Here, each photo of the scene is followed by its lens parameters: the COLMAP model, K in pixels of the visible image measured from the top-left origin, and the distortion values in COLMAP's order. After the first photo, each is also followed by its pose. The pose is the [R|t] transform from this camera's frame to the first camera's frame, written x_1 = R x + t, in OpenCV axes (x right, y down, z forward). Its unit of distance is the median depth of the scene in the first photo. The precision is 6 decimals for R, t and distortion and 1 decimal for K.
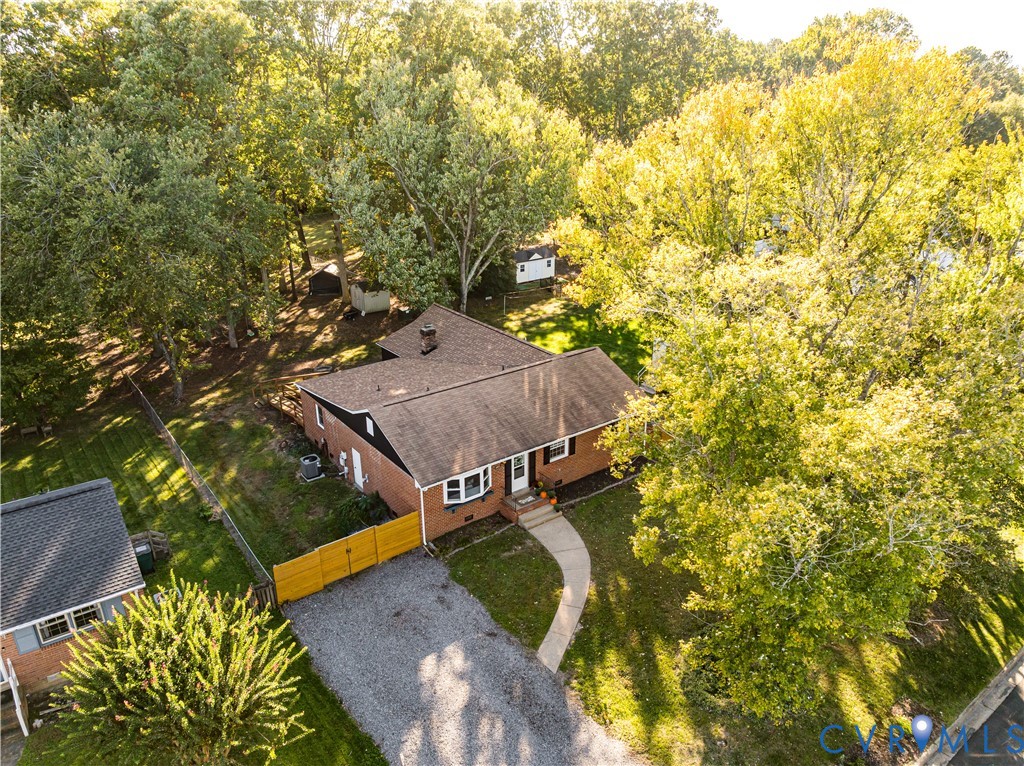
lens RADIAL K [[730.4, 0, 519.5], [0, 730.4, 403.0], [0, 0, 1]] dist [-0.056741, -0.004078]
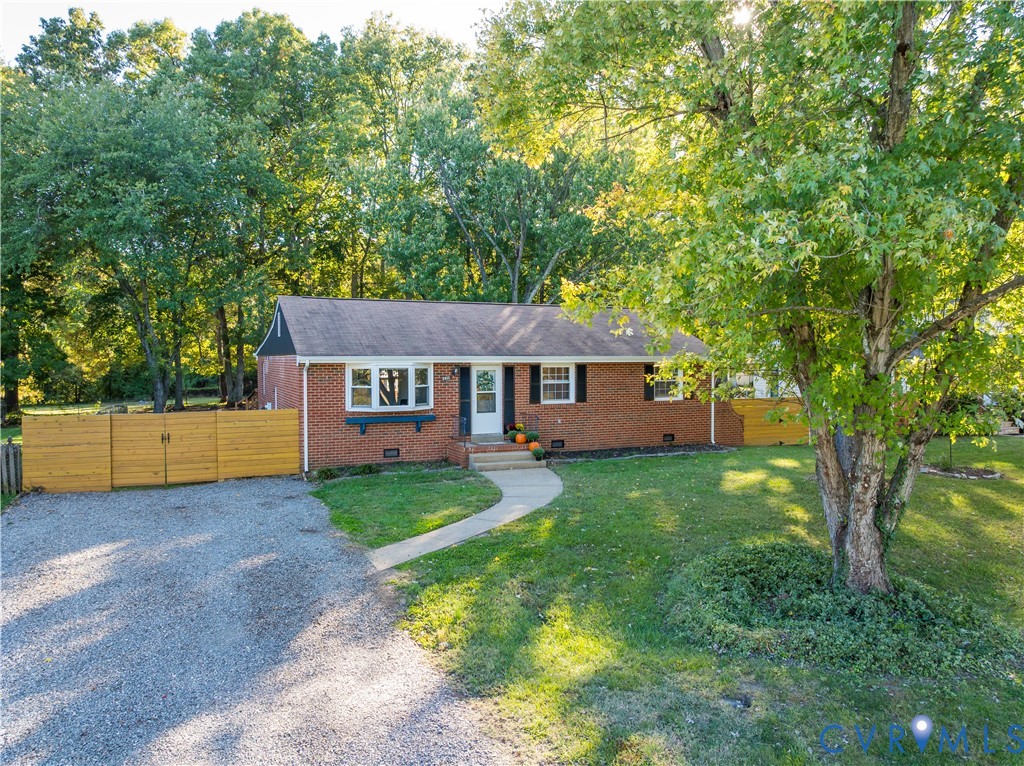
lens RADIAL K [[780.1, 0, 512.0], [0, 780.1, 383.0], [0, 0, 1]] dist [-0.054066, -0.002239]
pose [[0.976339, 0.013084, -0.215847, 0.175996], [-0.089681, 0.932781, -0.349108, 0.329552], [0.196770, 0.360205, 0.911885, 0.401871]]
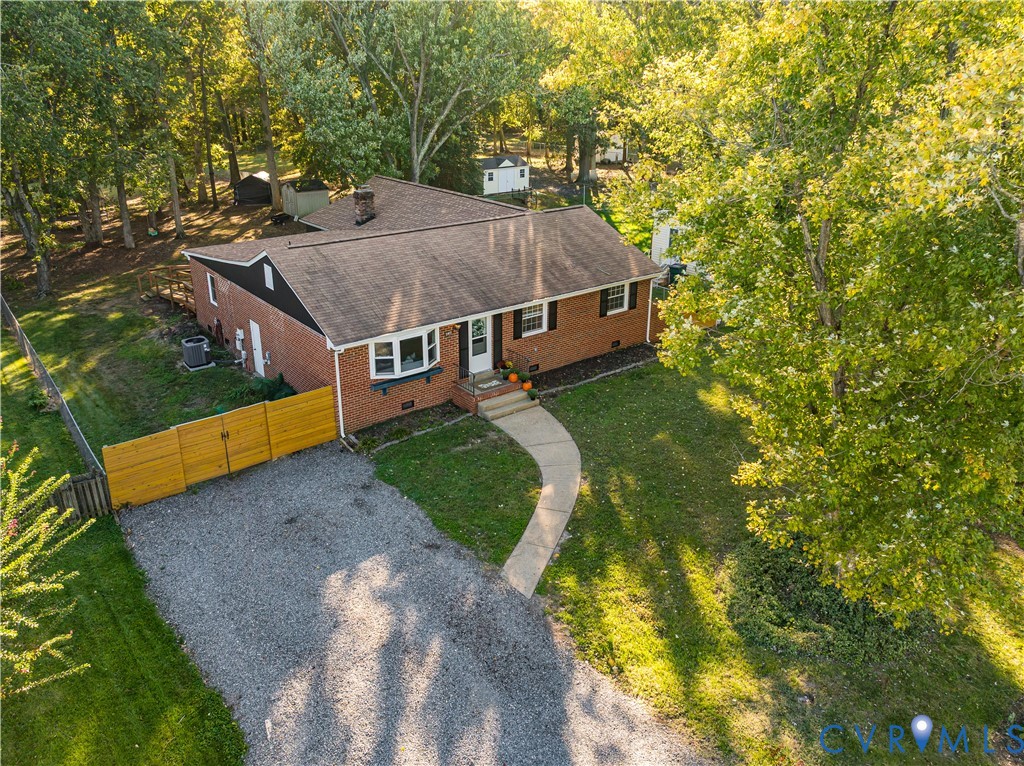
lens RADIAL K [[780.1, 0, 512.0], [0, 780.1, 383.0], [0, 0, 1]] dist [-0.054066, -0.002239]
pose [[0.999643, 0.001454, 0.026664, 0.011801], [-0.001122, 0.999922, -0.012437, 0.148154], [-0.026680, 0.012402, 0.999567, 0.245413]]
